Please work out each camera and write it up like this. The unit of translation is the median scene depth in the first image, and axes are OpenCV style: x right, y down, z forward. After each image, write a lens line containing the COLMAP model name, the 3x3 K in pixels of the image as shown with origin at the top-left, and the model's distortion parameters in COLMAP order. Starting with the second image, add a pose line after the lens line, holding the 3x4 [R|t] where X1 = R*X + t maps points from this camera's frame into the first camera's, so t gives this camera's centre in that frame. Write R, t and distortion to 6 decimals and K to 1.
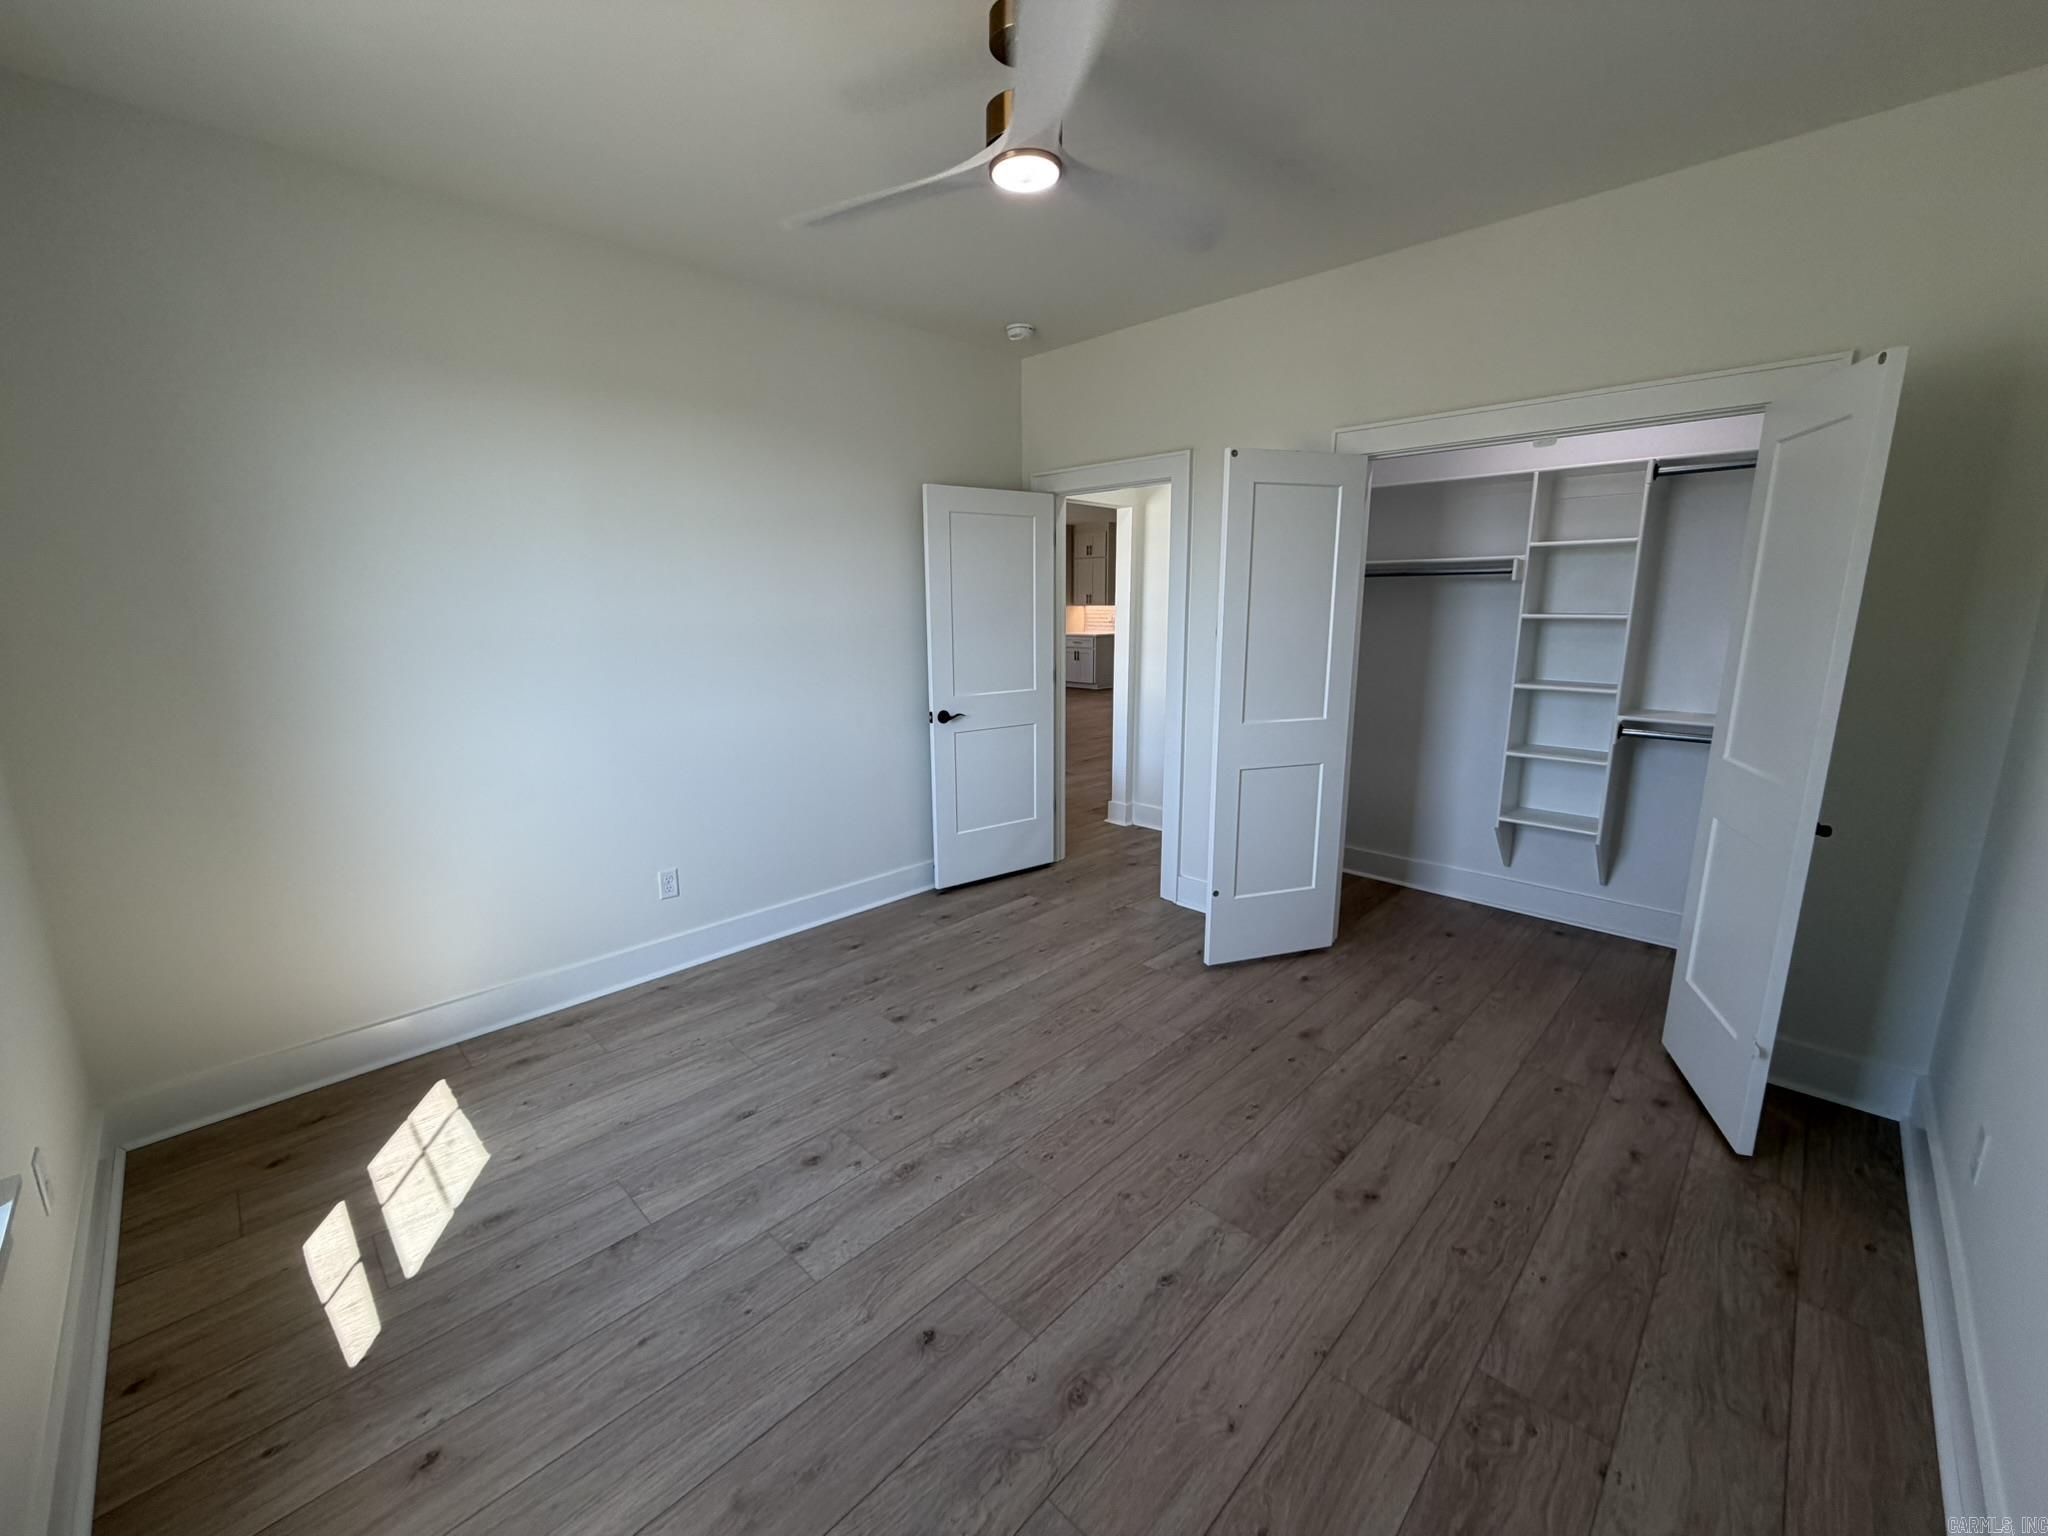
lens RADIAL K [[822.5, 0, 1015.8], [0, 822.5, 767.4], [0, 0, 1]] dist [0.000901, 0.000218]
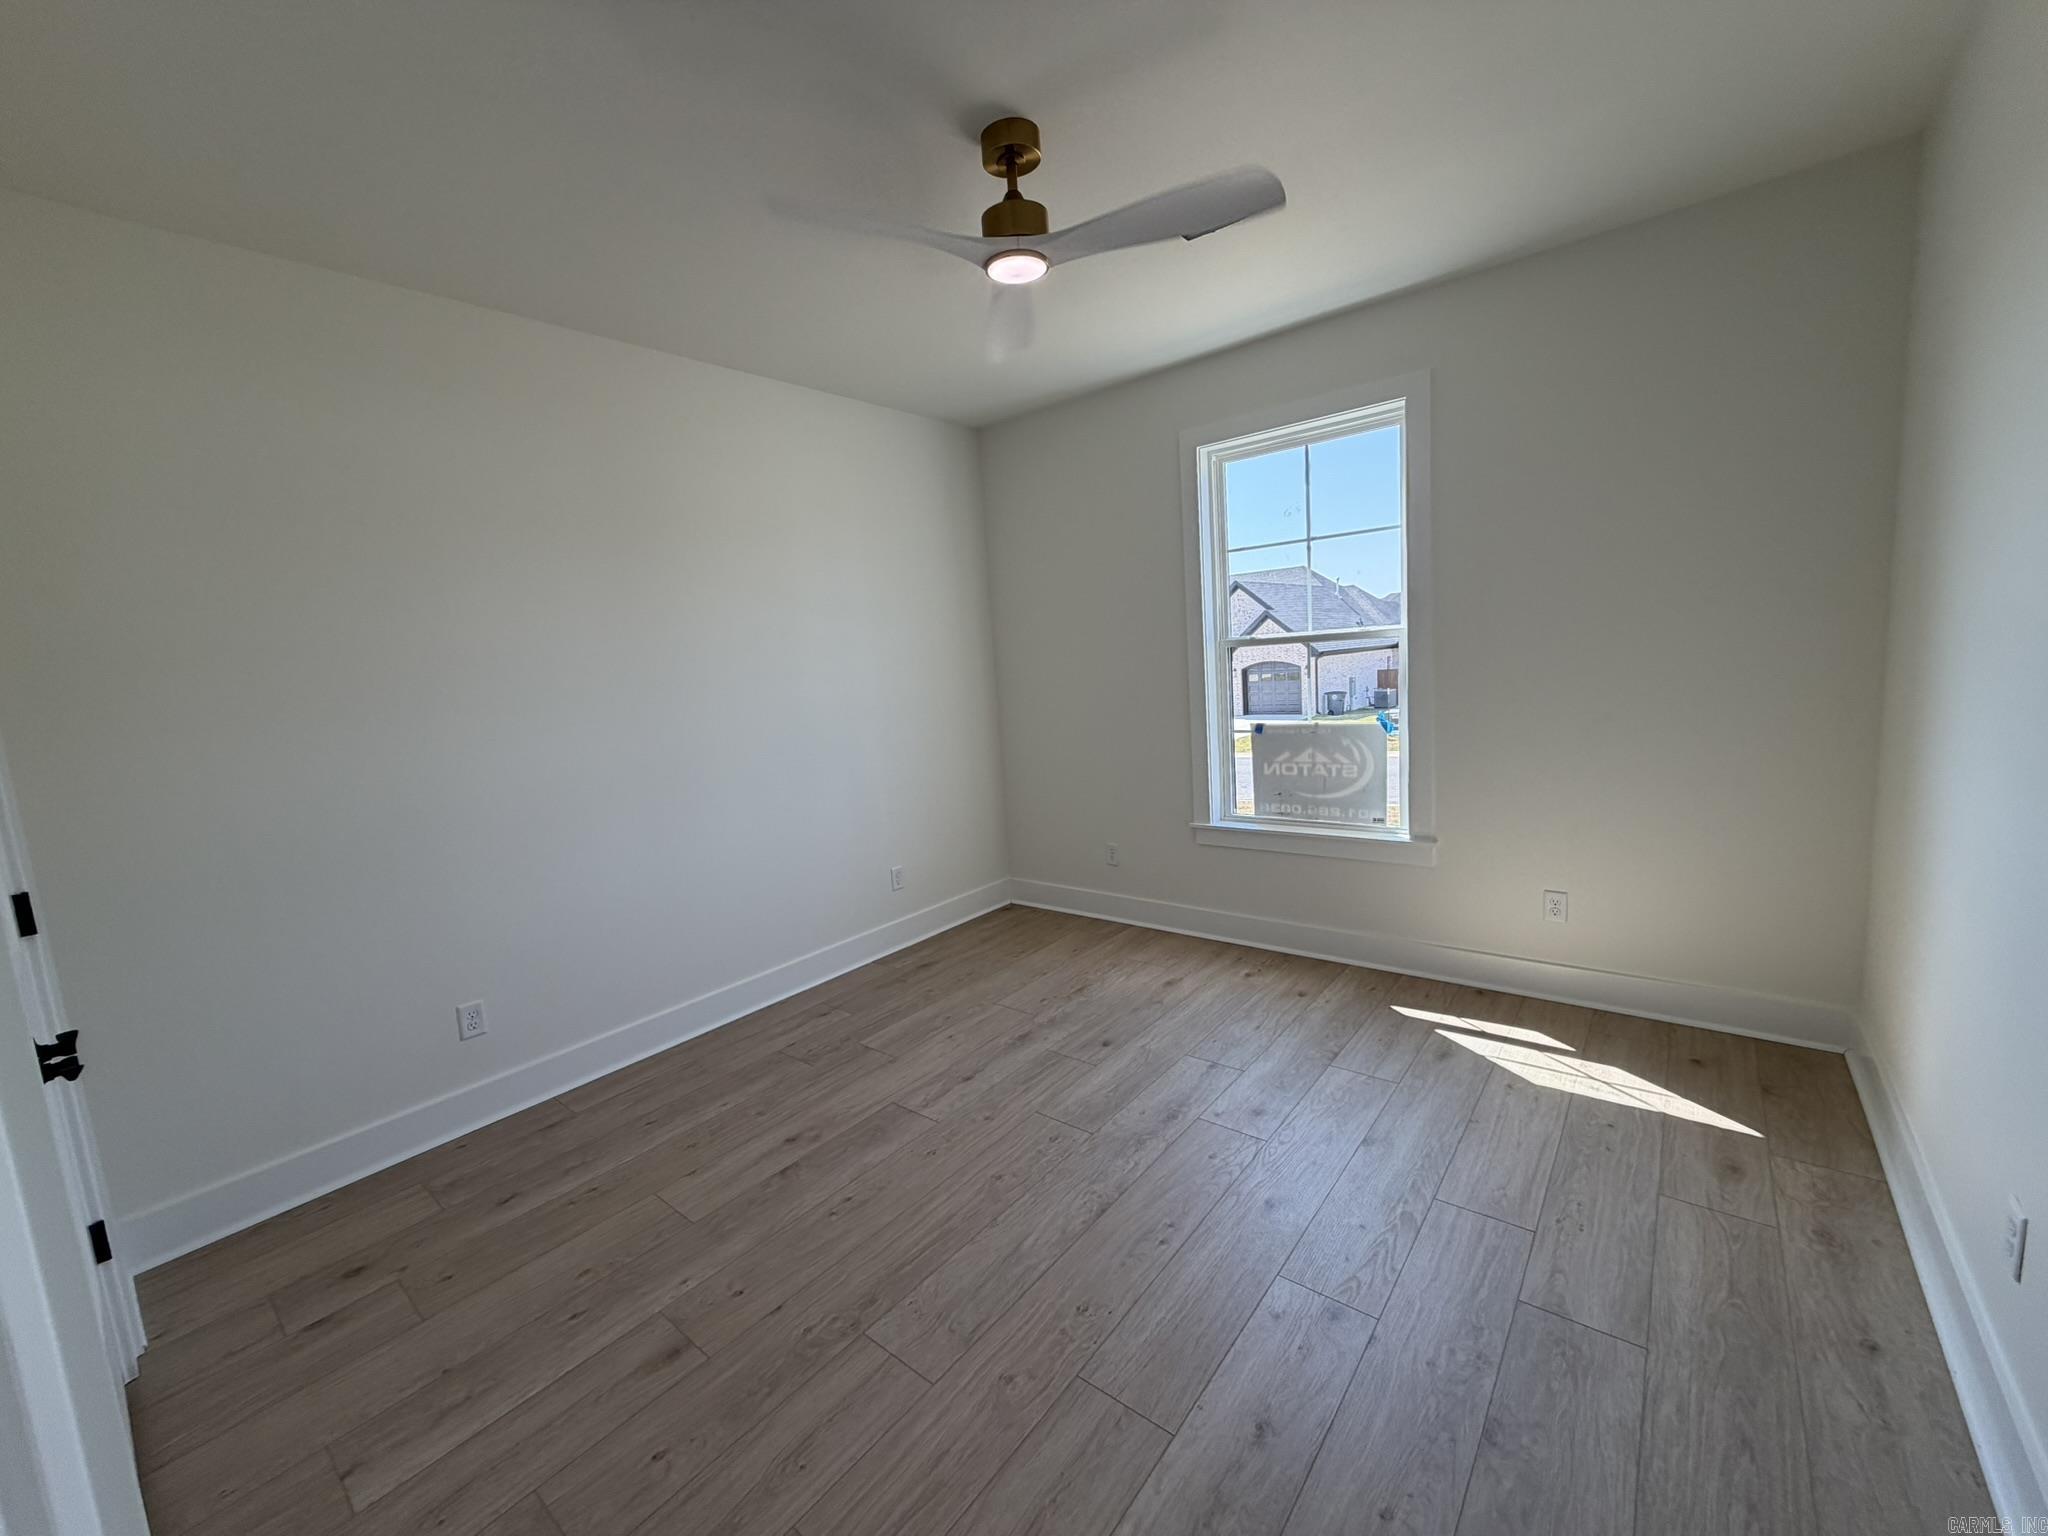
lens RADIAL K [[822.5, 0, 1010.5], [0, 822.5, 762.9], [0, 0, 1]] dist [0.000901, 0.000218]
pose [[-0.994080, 0.085134, -0.067503, 0.143982], [0.059096, 0.945034, 0.321589, -0.405649], [0.091171, 0.315696, -0.944470, 2.090445]]
